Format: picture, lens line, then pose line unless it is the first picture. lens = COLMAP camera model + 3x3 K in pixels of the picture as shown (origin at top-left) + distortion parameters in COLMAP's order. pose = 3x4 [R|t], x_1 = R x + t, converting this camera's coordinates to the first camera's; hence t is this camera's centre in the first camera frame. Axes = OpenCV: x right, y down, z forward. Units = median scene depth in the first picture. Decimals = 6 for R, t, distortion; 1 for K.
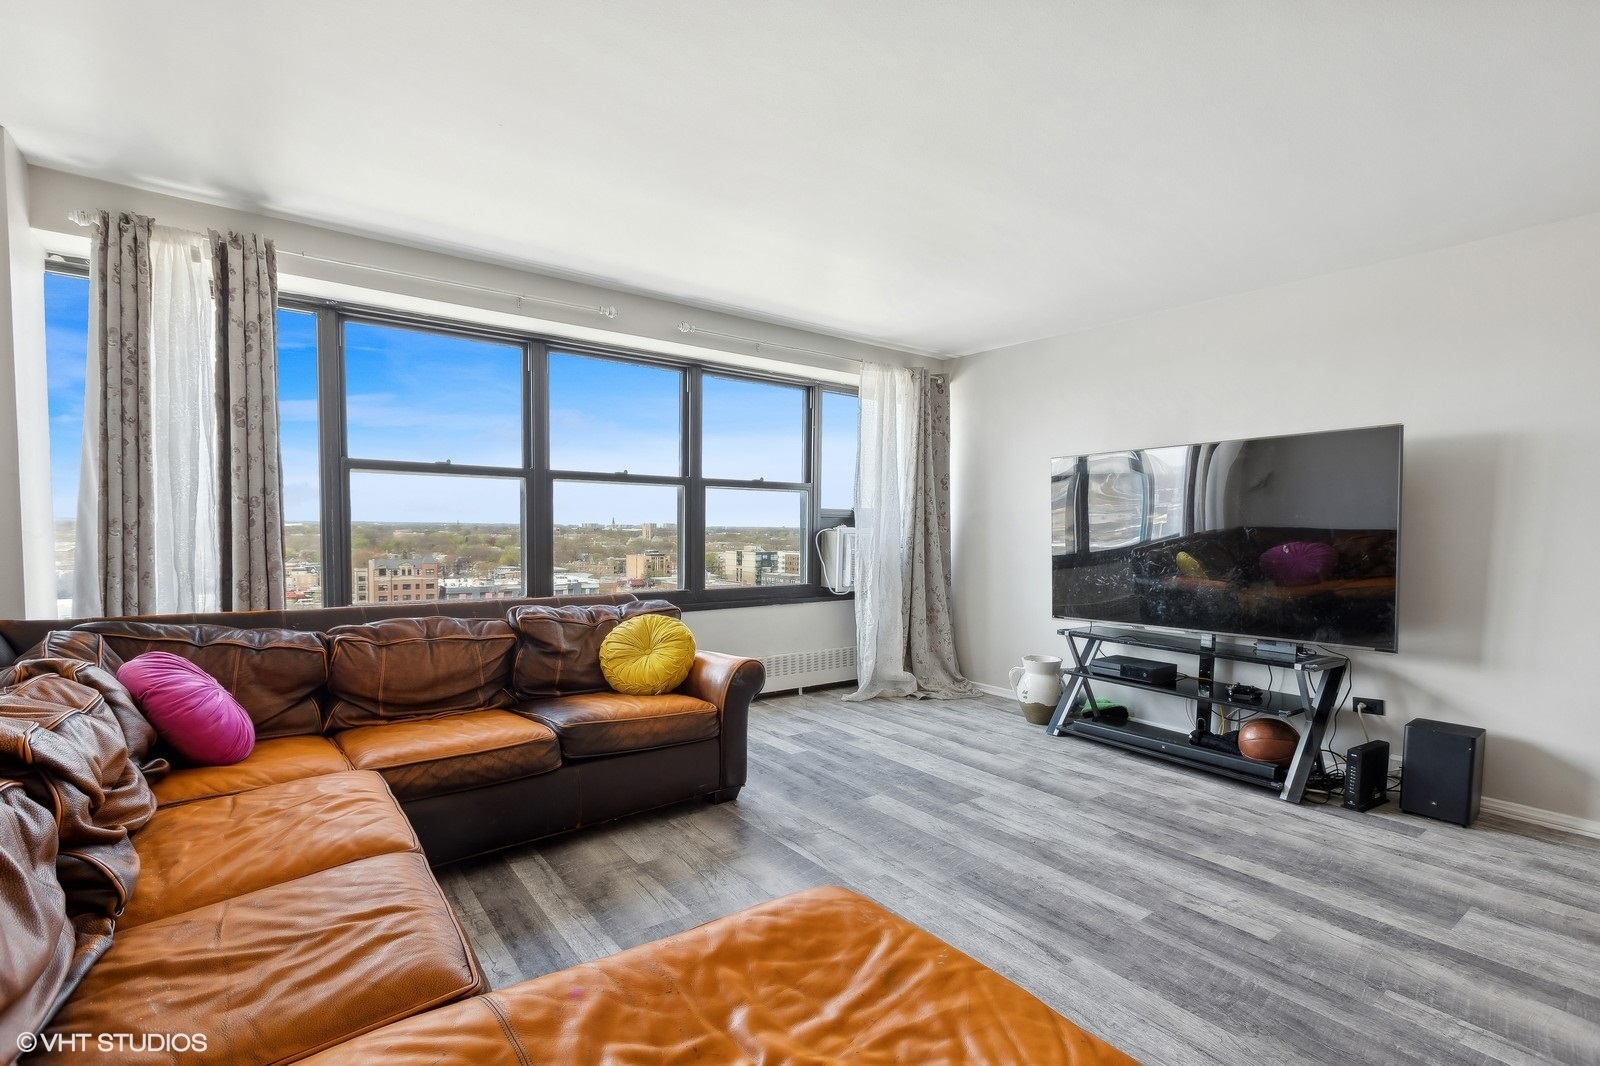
lens RADIAL K [[736.8, 0, 784.9], [0, 736.8, 561.1], [0, 0, 1]] dist [0.001498, 0.000182]
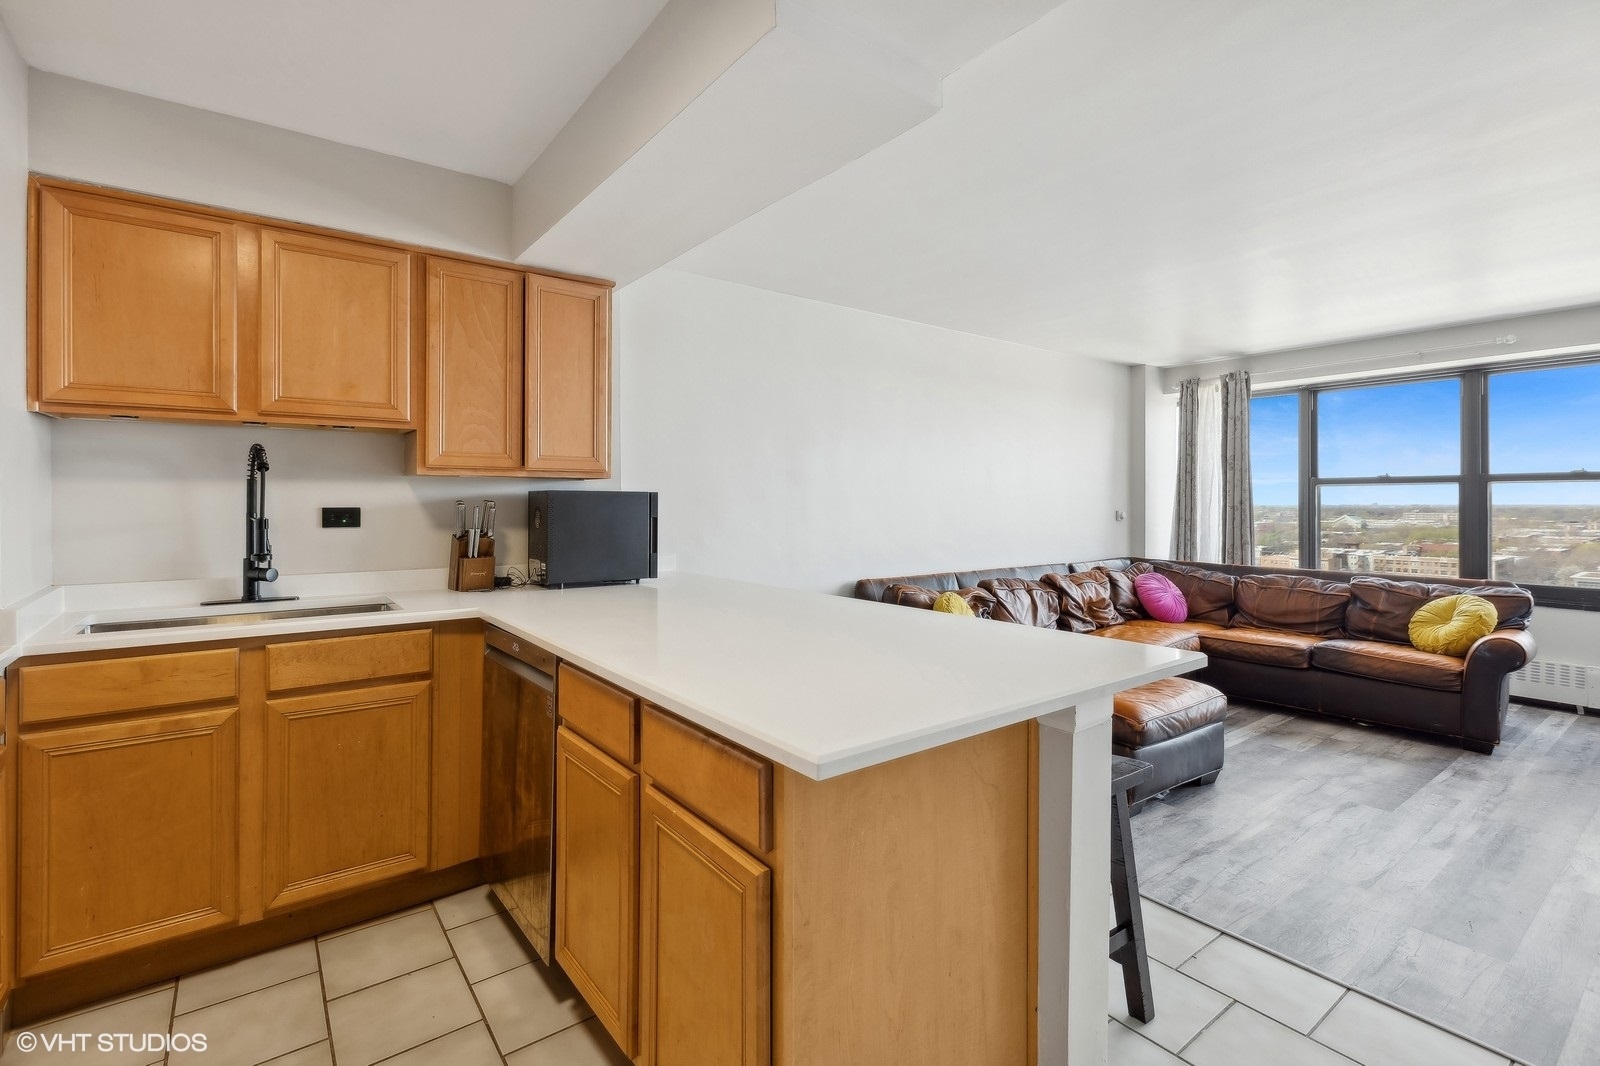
lens RADIAL K [[736.8, 0, 799.4], [0, 736.8, 519.8], [0, 0, 1]] dist [0.001498, 0.000182]
pose [[0.003758, 0.008491, -0.999957, 1.228077], [-0.044396, 0.998979, 0.008316, -0.016217], [0.999007, 0.044363, 0.004131, -0.148284]]
